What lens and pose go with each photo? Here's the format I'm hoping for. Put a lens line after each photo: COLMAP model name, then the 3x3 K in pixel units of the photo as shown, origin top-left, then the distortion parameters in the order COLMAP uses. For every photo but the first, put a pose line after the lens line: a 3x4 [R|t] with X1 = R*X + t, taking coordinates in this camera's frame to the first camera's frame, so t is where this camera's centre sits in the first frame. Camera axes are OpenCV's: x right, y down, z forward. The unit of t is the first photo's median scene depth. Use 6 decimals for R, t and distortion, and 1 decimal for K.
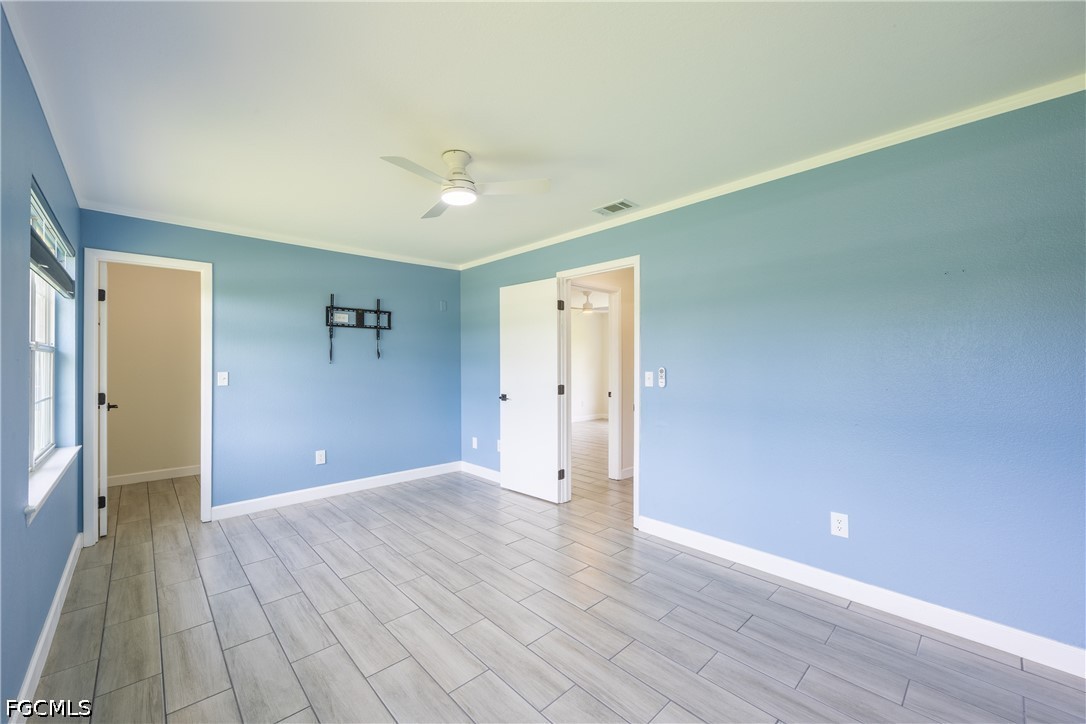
lens RADIAL K [[427.5, 0, 518.0], [0, 427.5, 364.9], [0, 0, 1]] dist [0.002144, 0.000140]
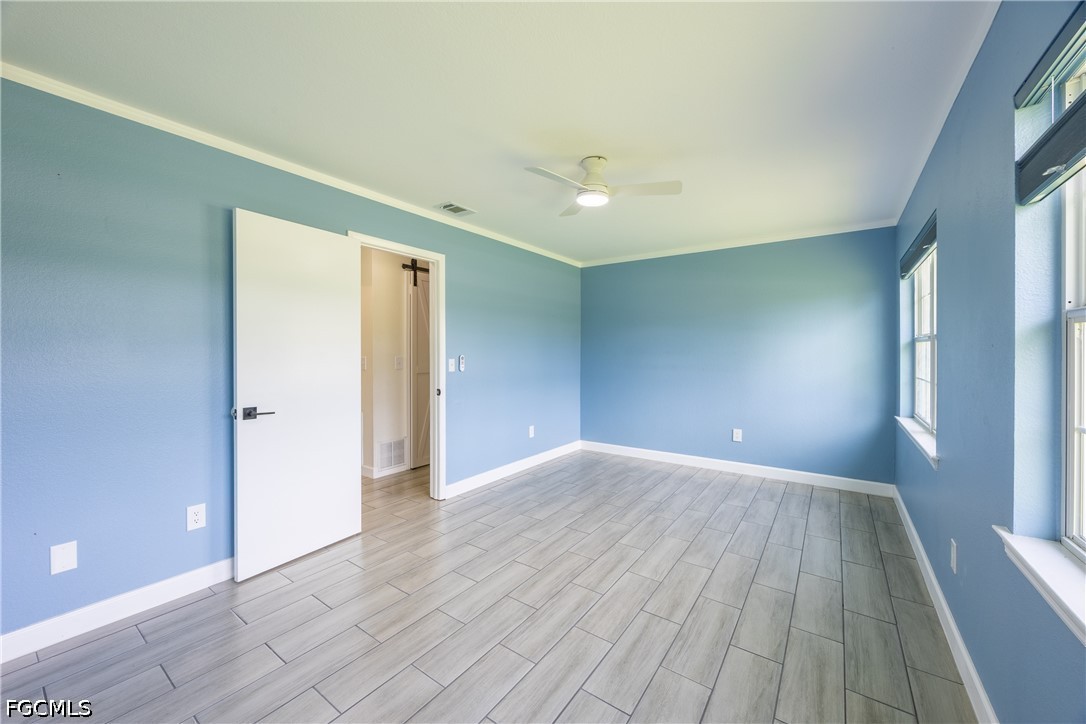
lens RADIAL K [[428.2, 0, 538.8], [0, 428.2, 355.7], [0, 0, 1]] dist [-0.001872, -0.000305]
pose [[-0.237201, -0.003928, 0.971453, -0.892174], [0.005908, 0.999967, 0.005486, 0.003286], [-0.971443, 0.007041, -0.237170, 1.057981]]
